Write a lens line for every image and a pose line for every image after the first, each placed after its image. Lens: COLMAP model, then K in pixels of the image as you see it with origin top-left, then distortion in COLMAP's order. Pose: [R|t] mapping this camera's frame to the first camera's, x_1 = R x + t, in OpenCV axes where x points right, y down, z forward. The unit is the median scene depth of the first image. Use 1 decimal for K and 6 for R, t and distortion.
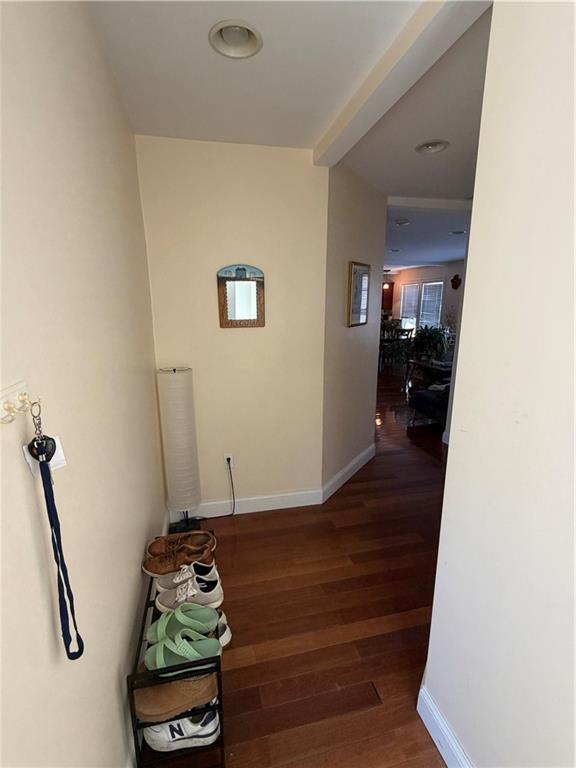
lens RADIAL K [[352.7, 0, 288.0], [0, 352.7, 384.0], [0, 0, 1]] dist [0.000314, -0.000364]
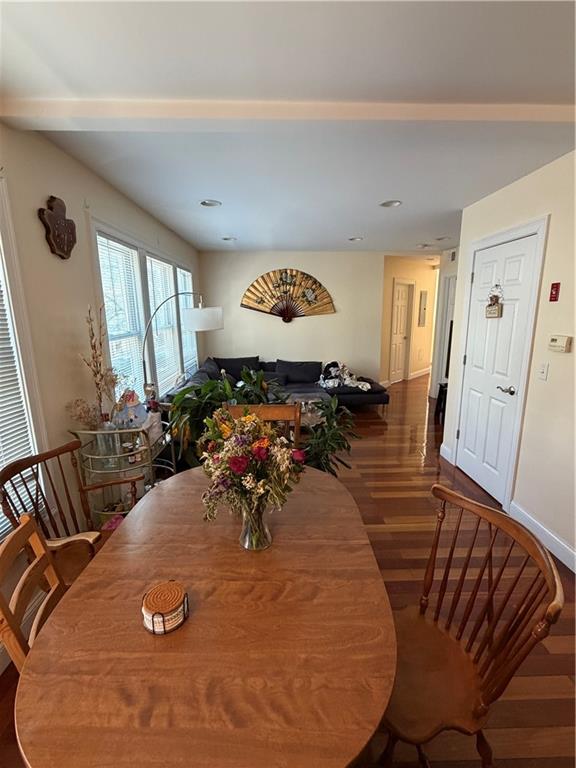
lens RADIAL K [[352.7, 0, 288.0], [0, 352.7, 384.0], [0, 0, 1]] dist [0.000314, -0.000364]
pose [[-0.976189, -0.037019, 0.213739, 0.232226], [0.055672, 0.909571, 0.411801, -0.255688], [-0.209655, 0.413895, -0.885853, 1.116277]]
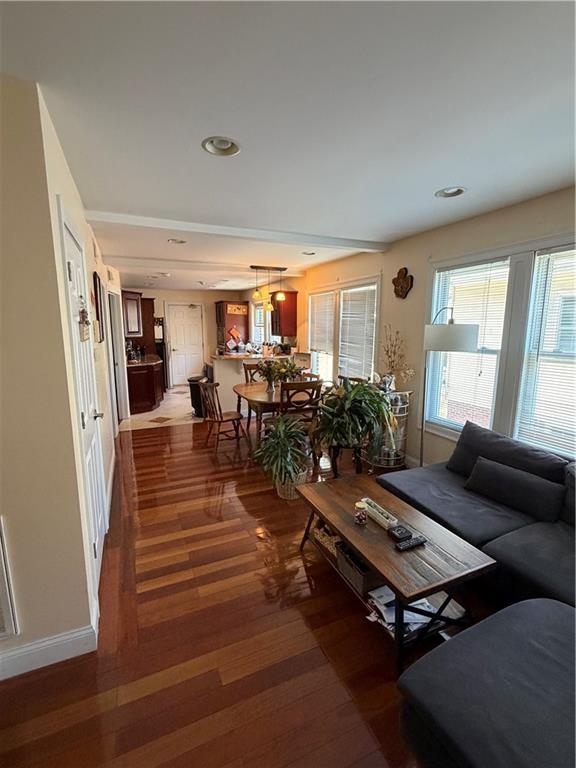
lens RADIAL K [[352.7, 0, 288.0], [0, 352.7, 384.0], [0, 0, 1]] dist [0.000314, -0.000364]
pose [[0.984860, -0.023409, 0.171762, 0.213039], [0.033336, 0.997922, -0.055141, -0.118276], [-0.170114, 0.060032, 0.983594, 0.506970]]
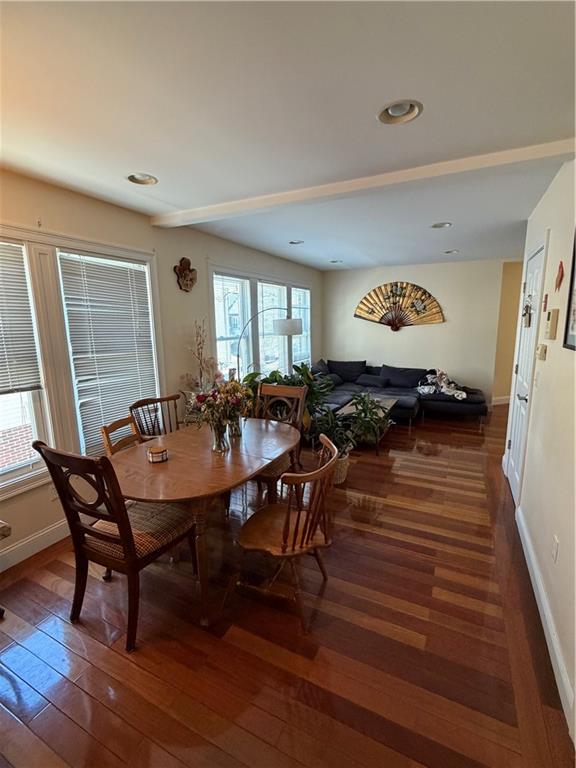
lens RADIAL K [[352.7, 0, 288.0], [0, 352.7, 384.0], [0, 0, 1]] dist [0.000314, -0.000364]
pose [[-0.755278, -0.104991, 0.646941, 0.070150], [0.158159, 0.928718, 0.335364, -0.262625], [-0.636035, 0.355612, -0.684835, 1.148412]]
